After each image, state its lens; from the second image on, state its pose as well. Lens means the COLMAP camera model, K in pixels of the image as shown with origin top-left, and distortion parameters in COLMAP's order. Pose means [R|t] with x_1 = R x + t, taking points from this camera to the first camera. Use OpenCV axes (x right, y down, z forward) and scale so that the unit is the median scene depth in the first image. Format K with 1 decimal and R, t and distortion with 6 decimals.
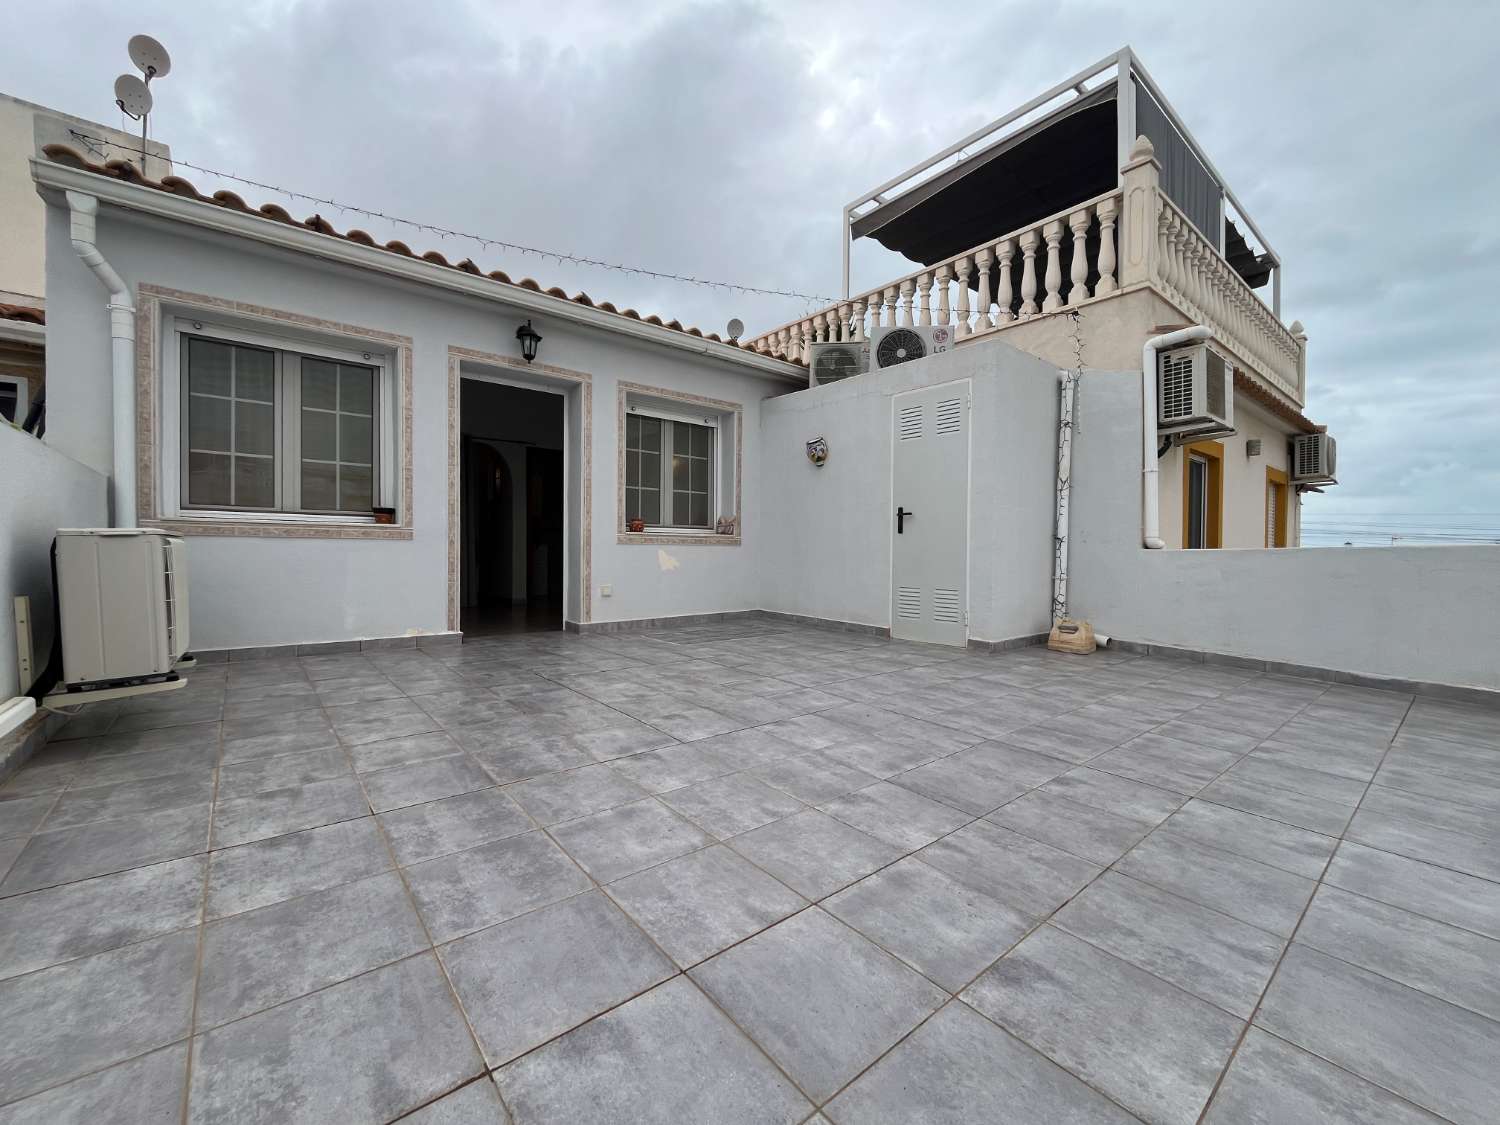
lens RADIAL K [[611.4, 0, 751.3], [0, 611.4, 565.7], [0, 0, 1]] dist [-0.003355, -0.000467]
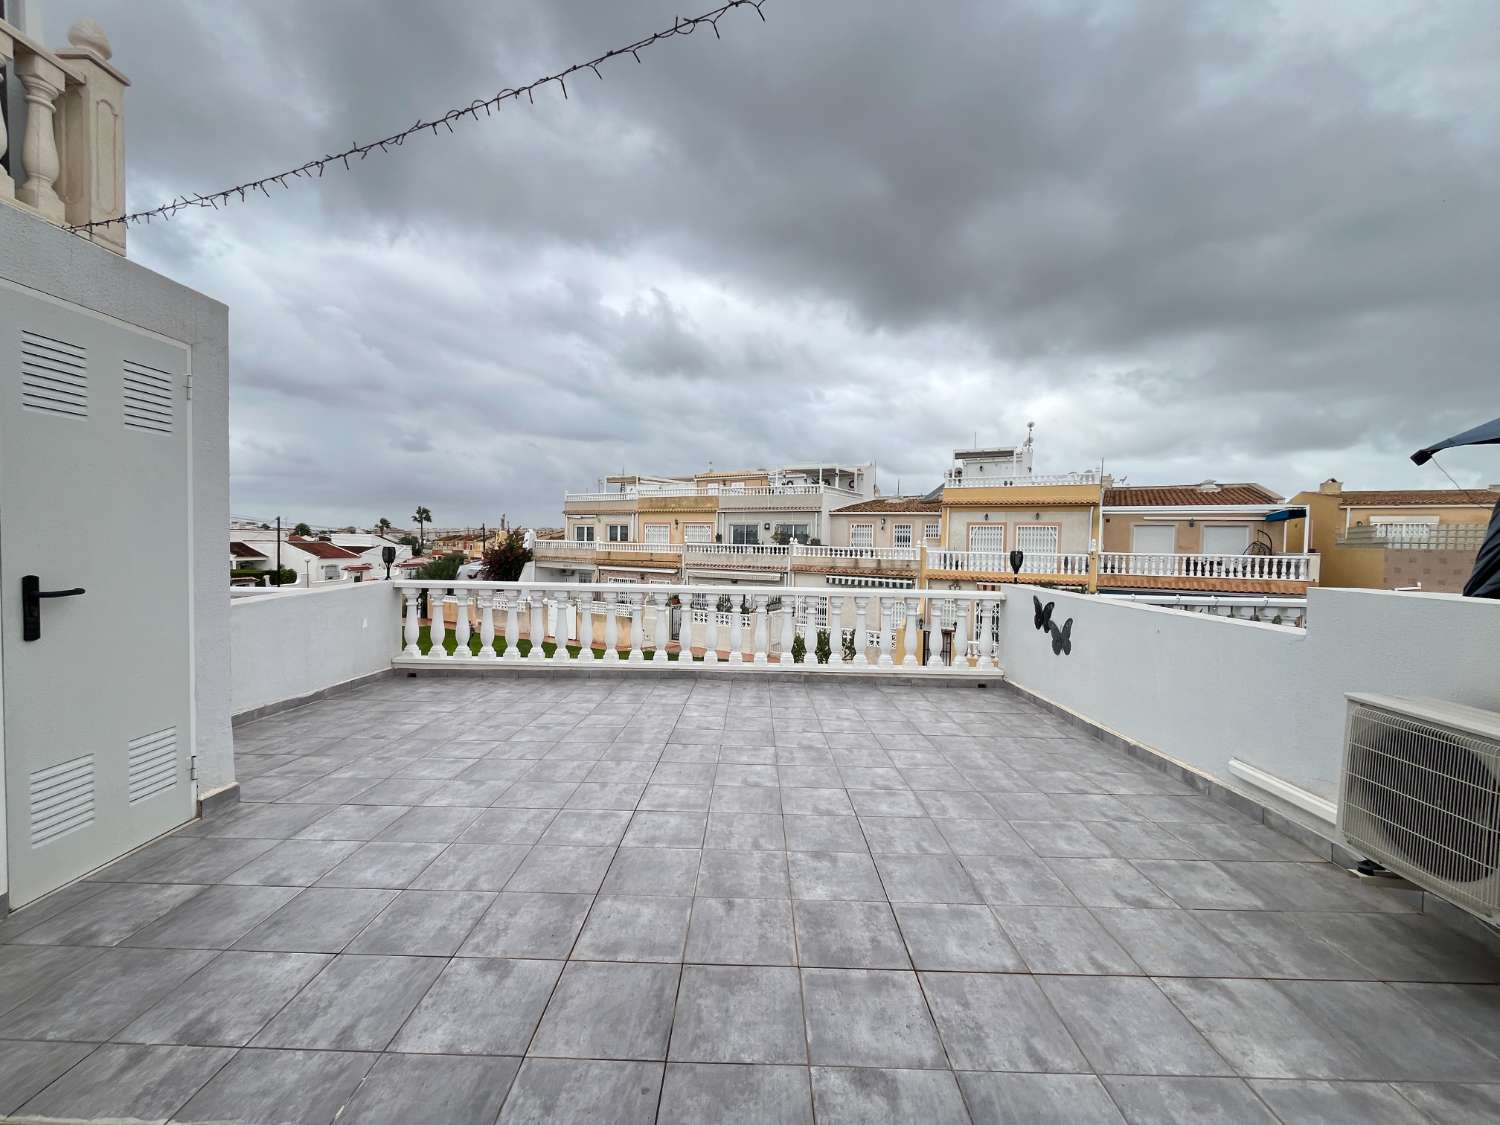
lens RADIAL K [[611.4, 0, 749.9], [0, 611.4, 557.6], [0, 0, 1]] dist [-0.003355, -0.000467]
pose [[-0.763043, -0.040996, 0.645046, -0.902260], [-0.010040, 0.998618, 0.051590, -0.324544], [-0.646270, 0.032889, -0.762400, 2.428970]]
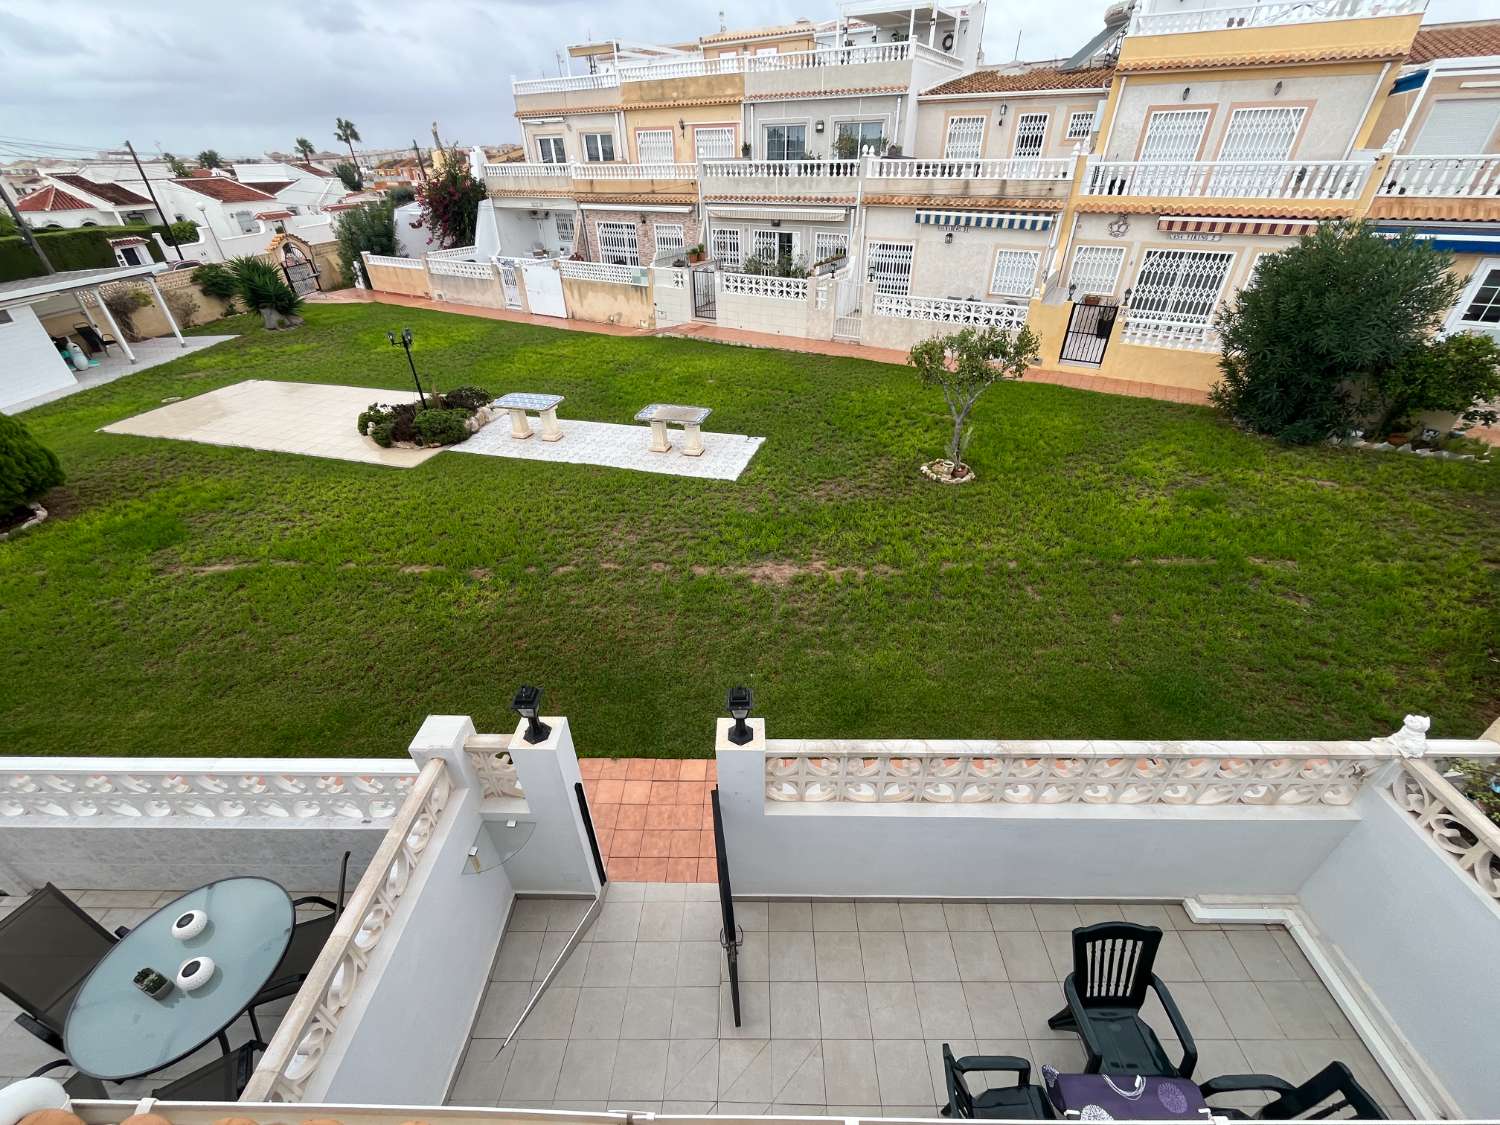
lens RADIAL K [[611.4, 0, 744.3], [0, 611.4, 565.0], [0, 0, 1]] dist [-0.003355, -0.000467]
pose [[-0.757291, -0.363875, 0.542315, -0.712191], [0.022778, 0.815177, 0.578764, -0.320939], [-0.652681, 0.450645, -0.609038, 2.296491]]
